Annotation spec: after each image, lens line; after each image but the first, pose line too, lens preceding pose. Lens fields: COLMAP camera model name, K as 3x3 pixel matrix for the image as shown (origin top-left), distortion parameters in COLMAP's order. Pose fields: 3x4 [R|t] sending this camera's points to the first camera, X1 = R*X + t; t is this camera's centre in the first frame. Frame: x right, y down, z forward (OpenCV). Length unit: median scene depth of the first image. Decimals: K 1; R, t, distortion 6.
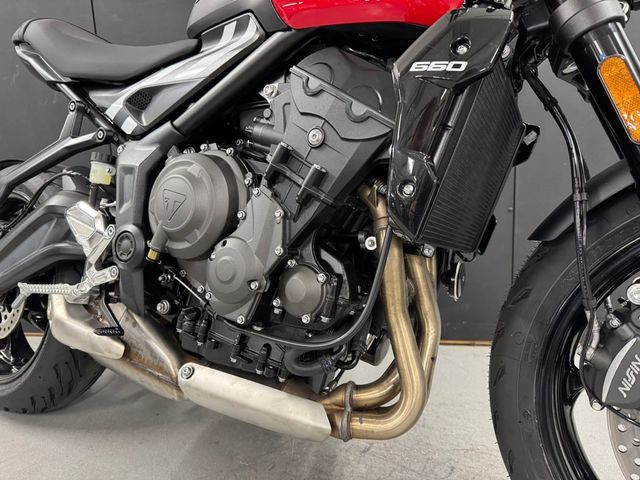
lens RADIAL K [[449.6, 0, 320.0], [0, 449.6, 240.0], [0, 0, 1]] dist [0.075098, -0.120538]
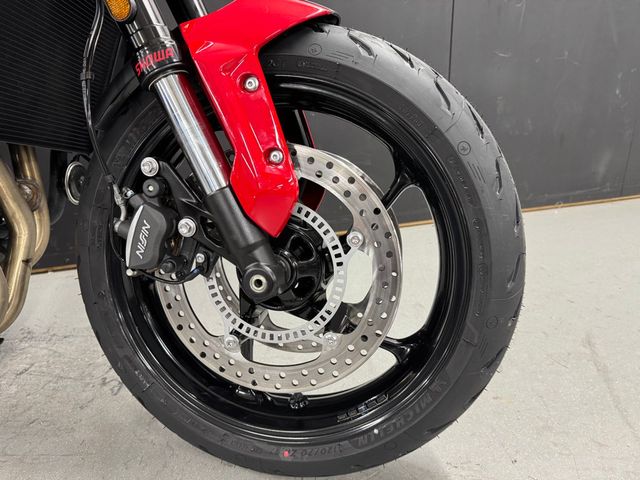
lens RADIAL K [[449.6, 0, 320.0], [0, 449.6, 240.0], [0, 0, 1]] dist [0.075098, -0.120538]
pose [[0.900010, -0.123675, 0.417956, 0.394661], [0.061262, 0.985274, 0.159629, 0.095876], [-0.431543, -0.118062, 0.894333, -0.130086]]
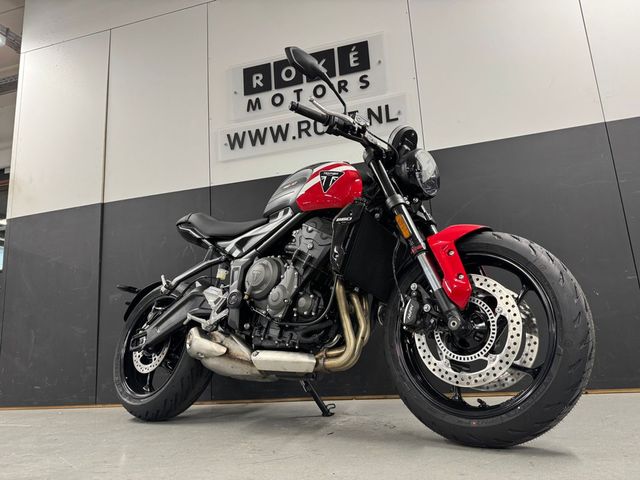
lens RADIAL K [[449.6, 0, 320.0], [0, 449.6, 240.0], [0, 0, 1]] dist [0.075098, -0.120538]
pose [[0.994805, -0.031076, -0.096942, 0.259515], [-0.008356, 0.924127, -0.381995, 0.642716], [0.101458, 0.380821, 0.919066, -1.248391]]
